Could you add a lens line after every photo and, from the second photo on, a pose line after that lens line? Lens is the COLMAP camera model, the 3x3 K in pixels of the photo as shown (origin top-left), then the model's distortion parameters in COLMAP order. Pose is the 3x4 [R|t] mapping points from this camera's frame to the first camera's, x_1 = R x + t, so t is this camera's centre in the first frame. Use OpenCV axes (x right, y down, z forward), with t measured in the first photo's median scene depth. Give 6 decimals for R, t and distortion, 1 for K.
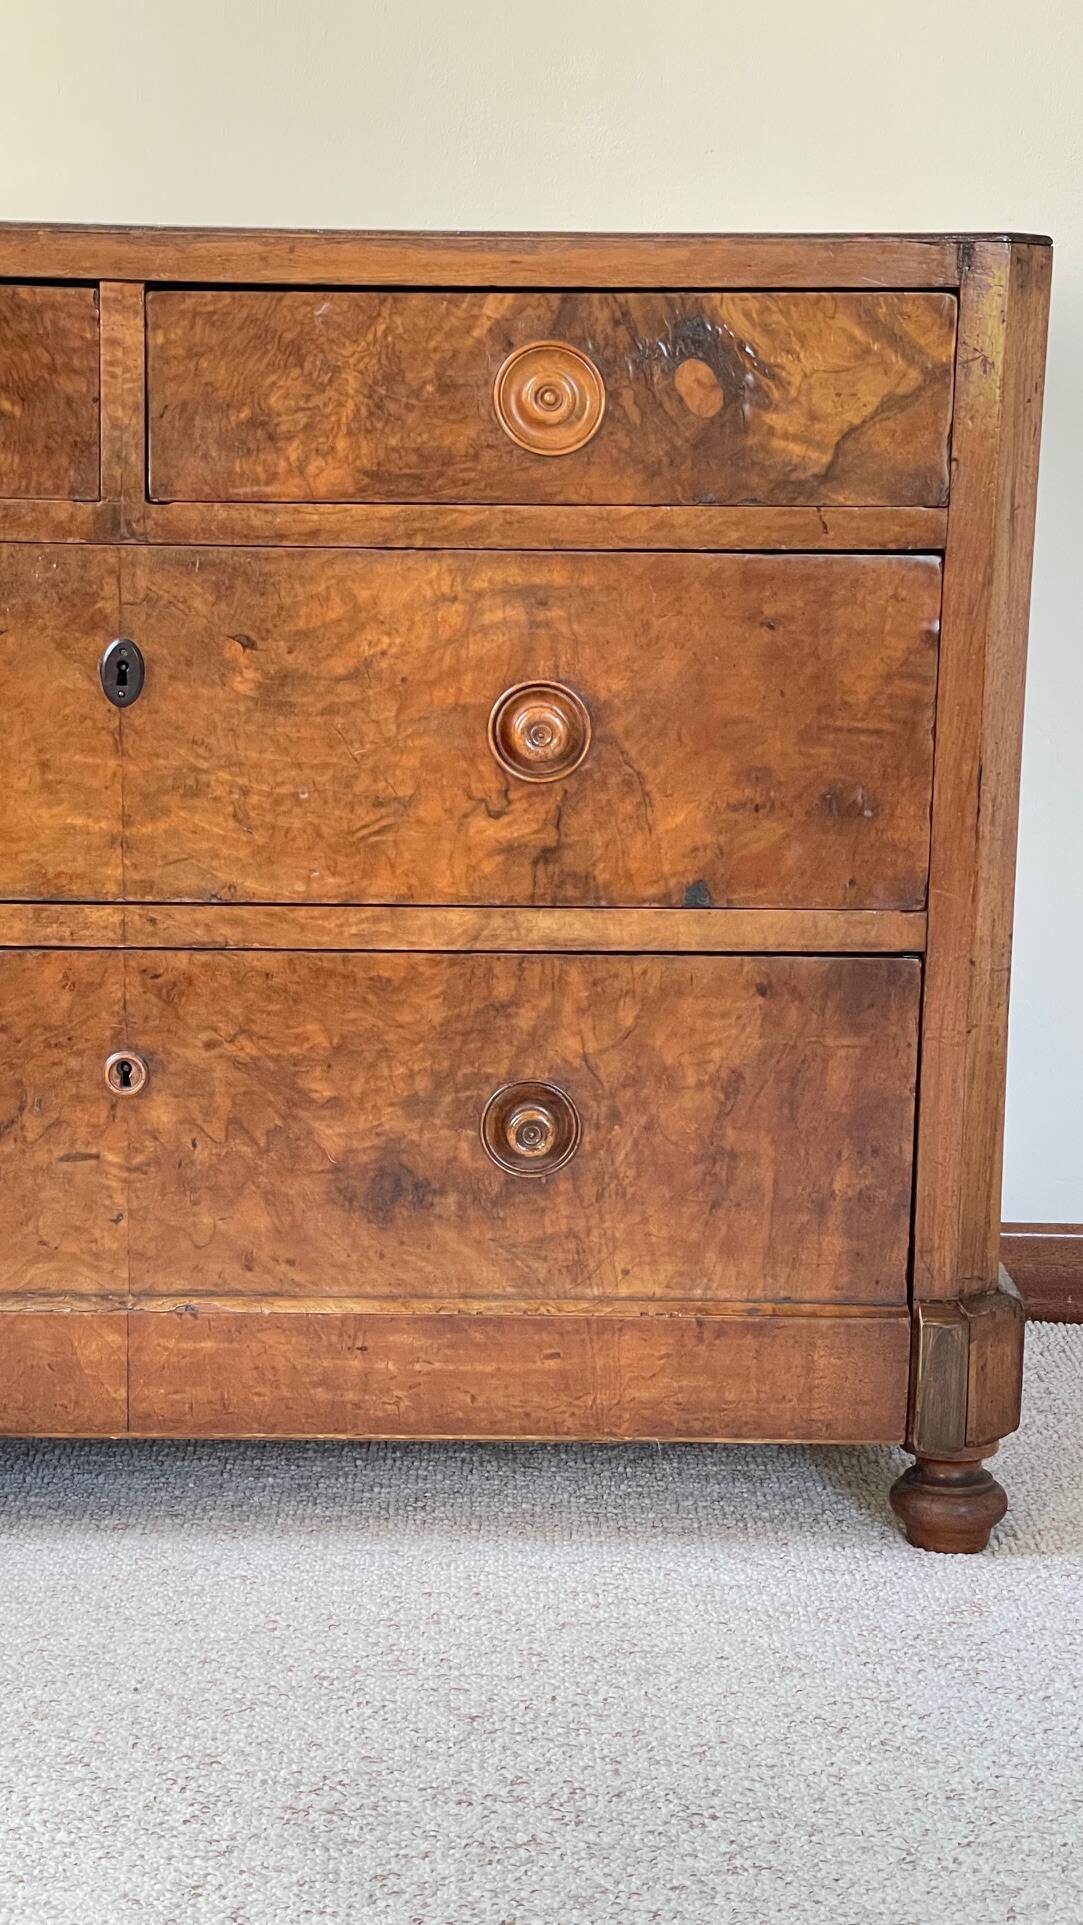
lens RADIAL K [[3705.3, 0, 538.1], [0, 3705.3, 1024.6], [0, 0, 1]] dist [0.180669, 0.135800]
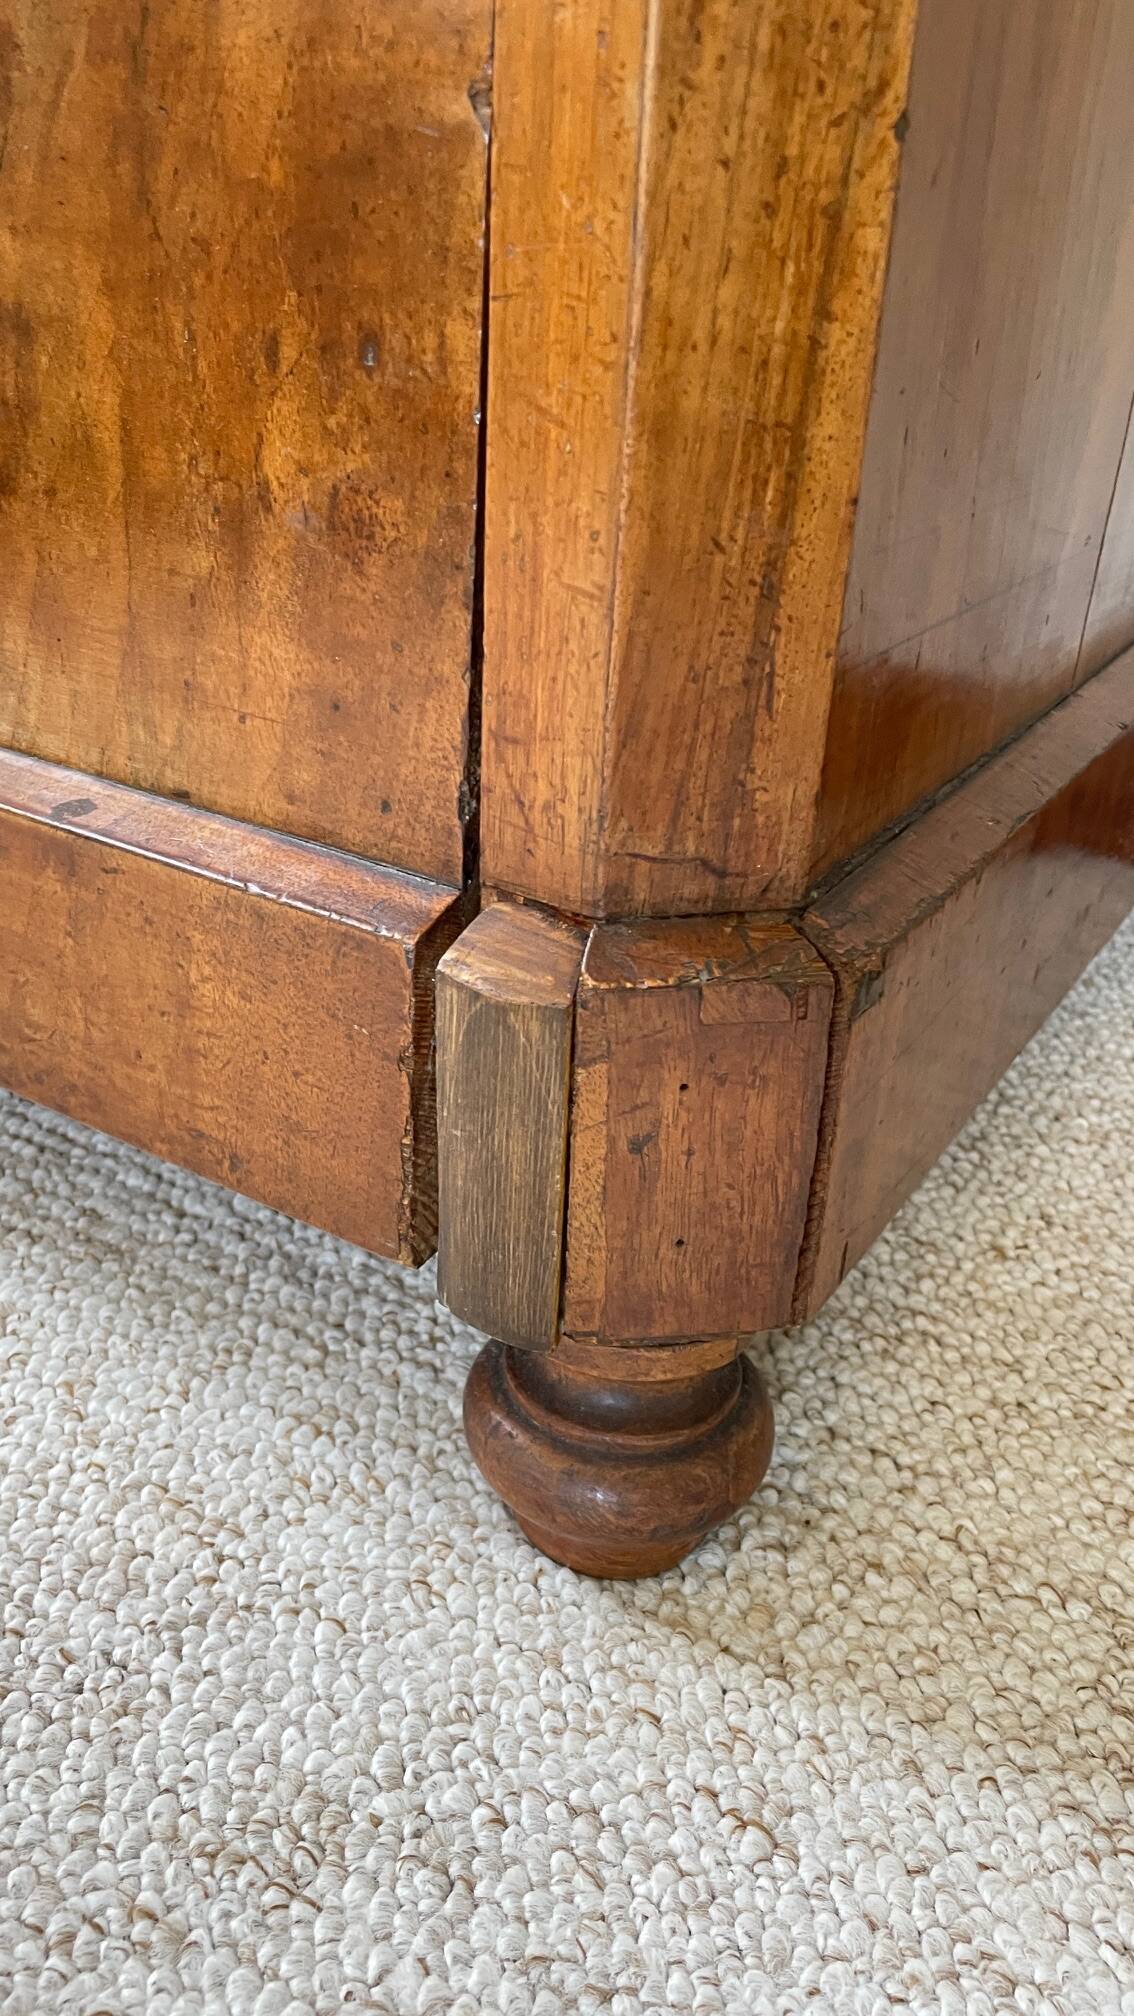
lens RADIAL K [[1529.0, 0, 552.2], [0, 1529.0, 997.3], [0, 0, 1]] dist [0.069054, -0.102210]
pose [[0.828704, 0.277150, -0.486247, 0.178030], [-0.143256, 0.944881, 0.294412, 0.045419], [0.541042, -0.174322, 0.822730, 0.924188]]
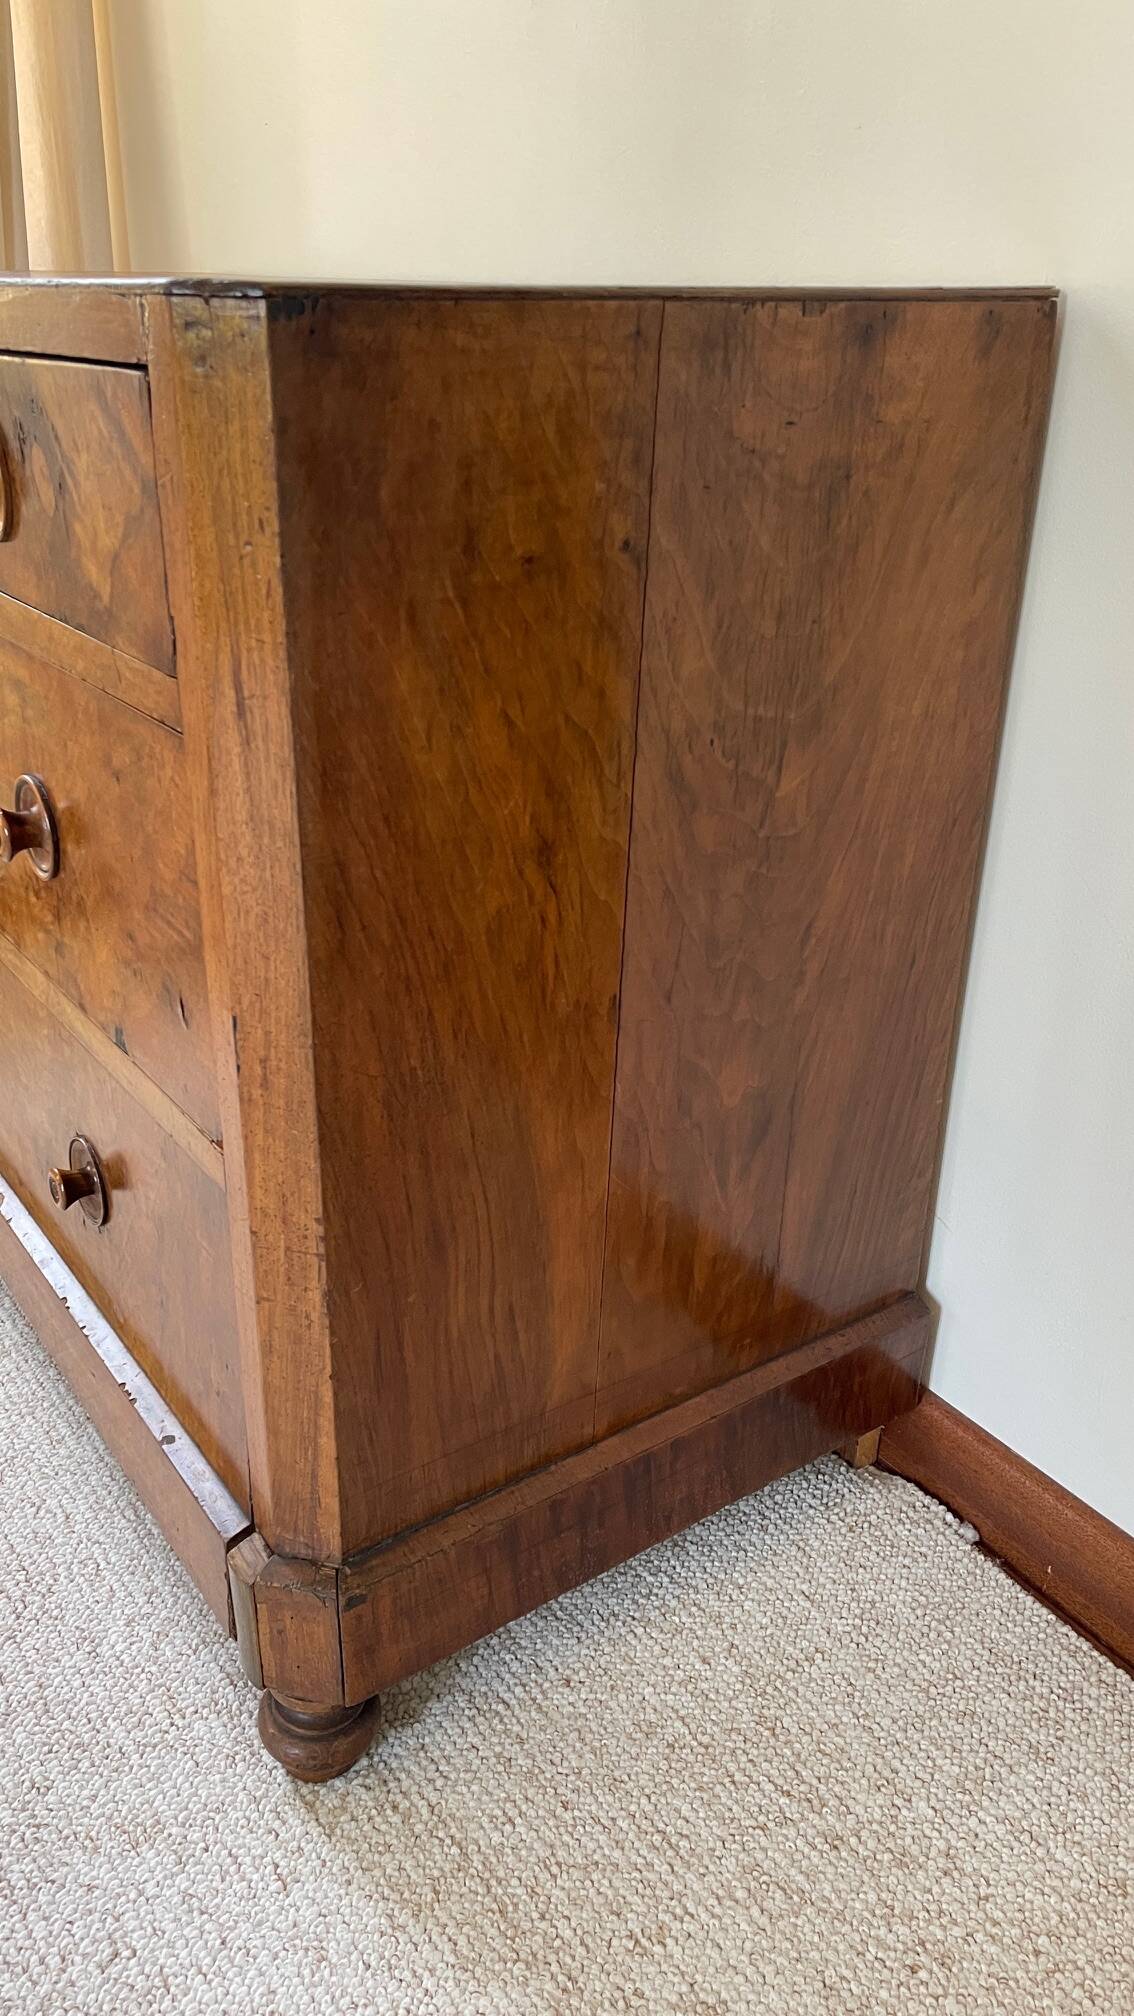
lens RADIAL K [[1509.1, 0, 567.0], [0, 1509.1, 1008.0], [0, 0, 1]] dist [0.067953, -0.089767]
pose [[0.554807, 0.346813, -0.756247, 0.399271], [-0.185563, 0.937659, 0.293874, -0.178119], [0.811021, -0.022712, 0.584576, 0.872425]]
